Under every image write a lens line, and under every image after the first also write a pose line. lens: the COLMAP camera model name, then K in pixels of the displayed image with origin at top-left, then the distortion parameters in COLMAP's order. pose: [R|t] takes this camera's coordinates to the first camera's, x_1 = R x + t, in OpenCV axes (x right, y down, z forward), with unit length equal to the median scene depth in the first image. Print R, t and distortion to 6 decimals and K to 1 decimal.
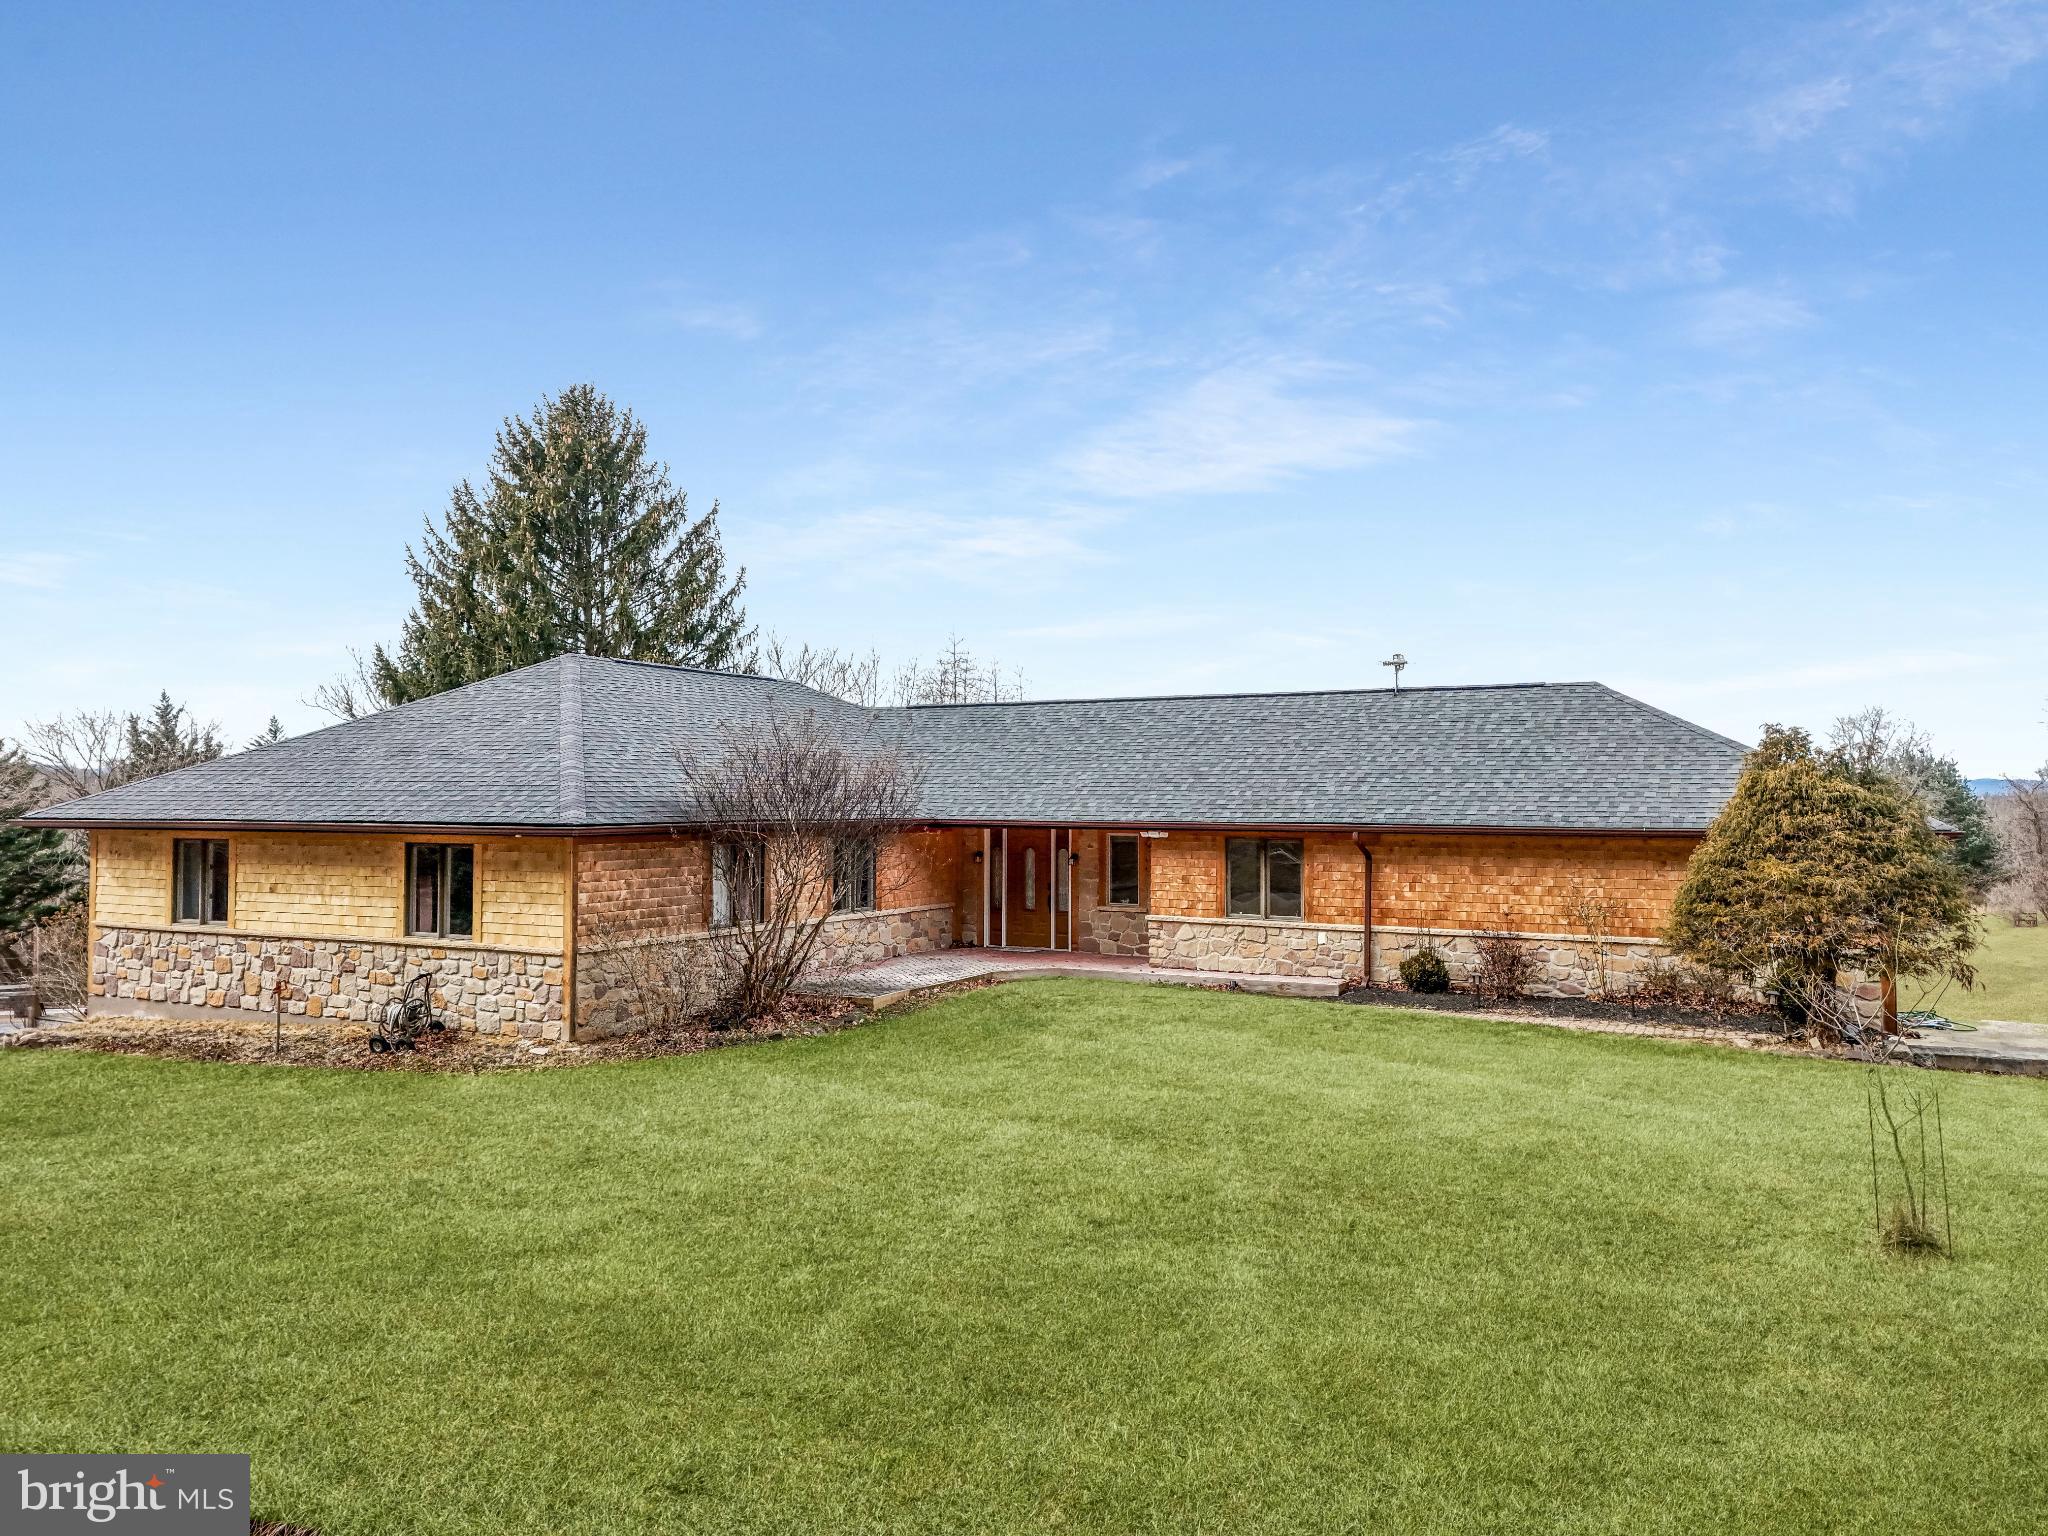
lens RADIAL K [[1470.1, 0, 1022.6], [0, 1470.1, 772.5], [0, 0, 1]] dist [0.030301, -0.004241]
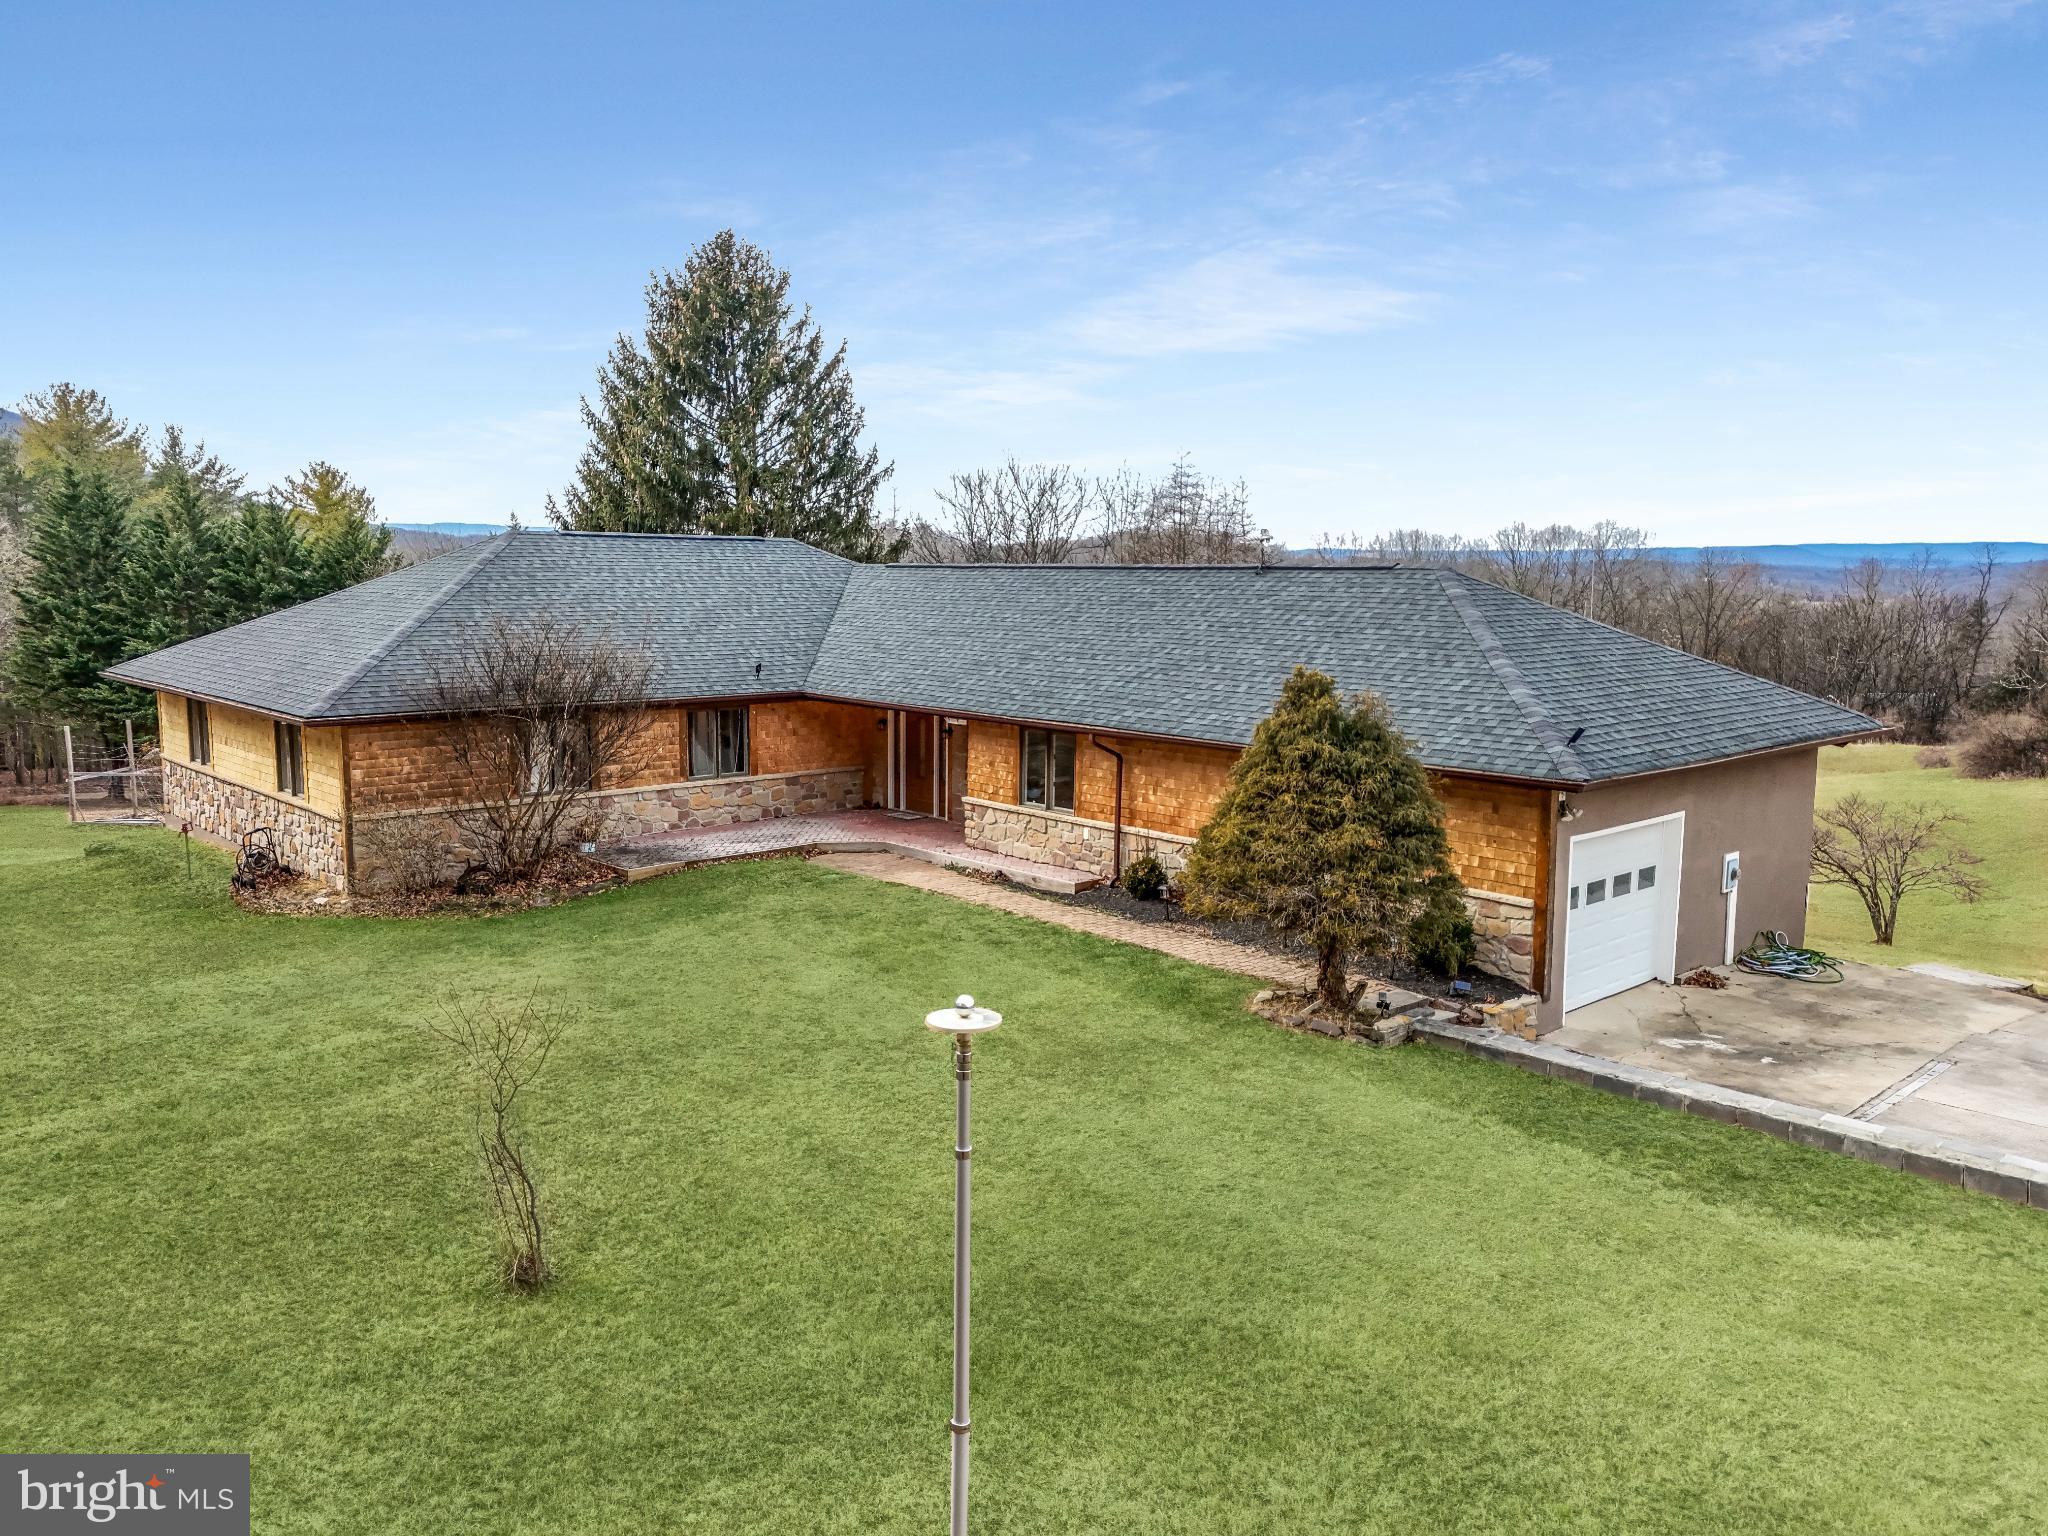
lens RADIAL K [[1470.1, 0, 1022.5], [0, 1470.1, 767.6], [0, 0, 1]] dist [0.030301, -0.004241]
pose [[0.954465, 0.050348, -0.294045, 0.454256], [-0.008075, 0.989655, 0.143241, -0.076265], [0.298215, -0.134344, 0.944997, 0.040334]]
